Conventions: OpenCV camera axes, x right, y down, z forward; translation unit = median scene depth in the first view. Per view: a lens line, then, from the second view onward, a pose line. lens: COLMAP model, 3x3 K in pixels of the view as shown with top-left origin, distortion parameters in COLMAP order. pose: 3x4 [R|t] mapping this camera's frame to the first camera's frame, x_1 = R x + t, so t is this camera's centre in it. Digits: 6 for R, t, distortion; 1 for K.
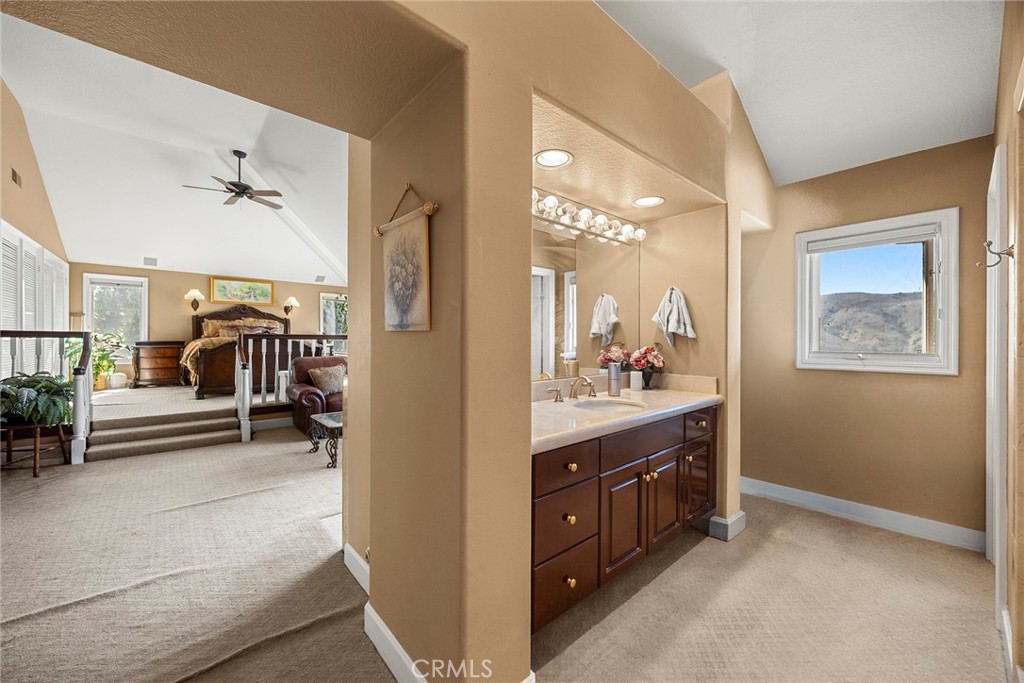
lens RADIAL K [[388.8, 0, 511.0], [0, 388.8, 340.0], [0, 0, 1]] dist [0.000669, 0.000038]
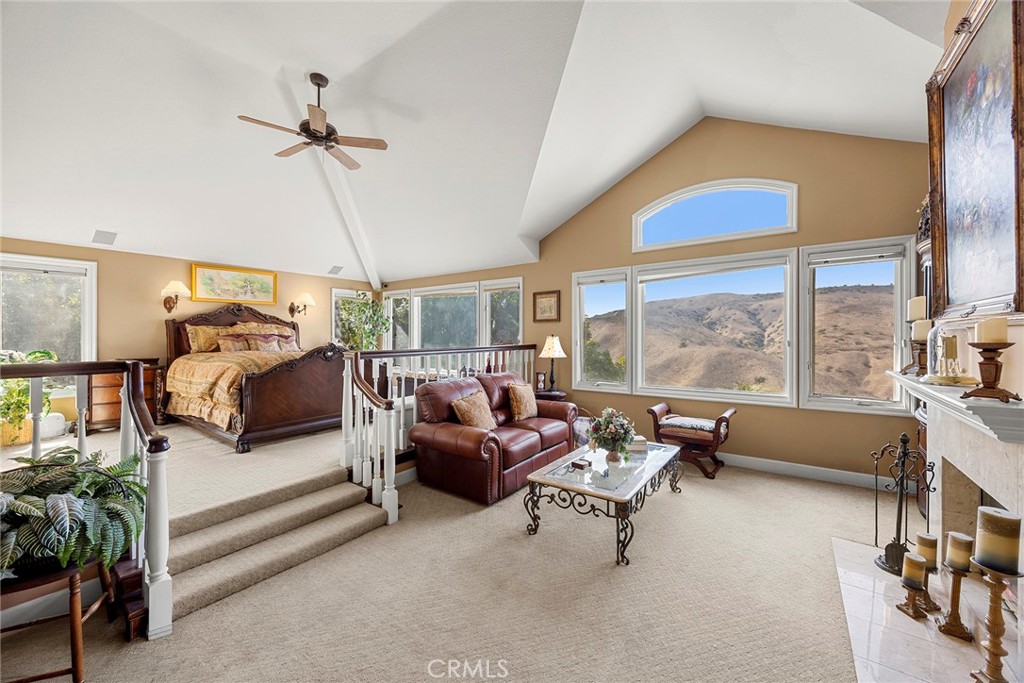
lens RADIAL K [[392.0, 0, 511.0], [0, 392.0, 336.8], [0, 0, 1]] dist [-0.000260, -0.000271]
pose [[0.975130, -0.012529, 0.221281, -0.405519], [0.012766, 0.999918, 0.000360, -0.027157], [-0.221267, 0.002474, 0.975210, 0.212460]]
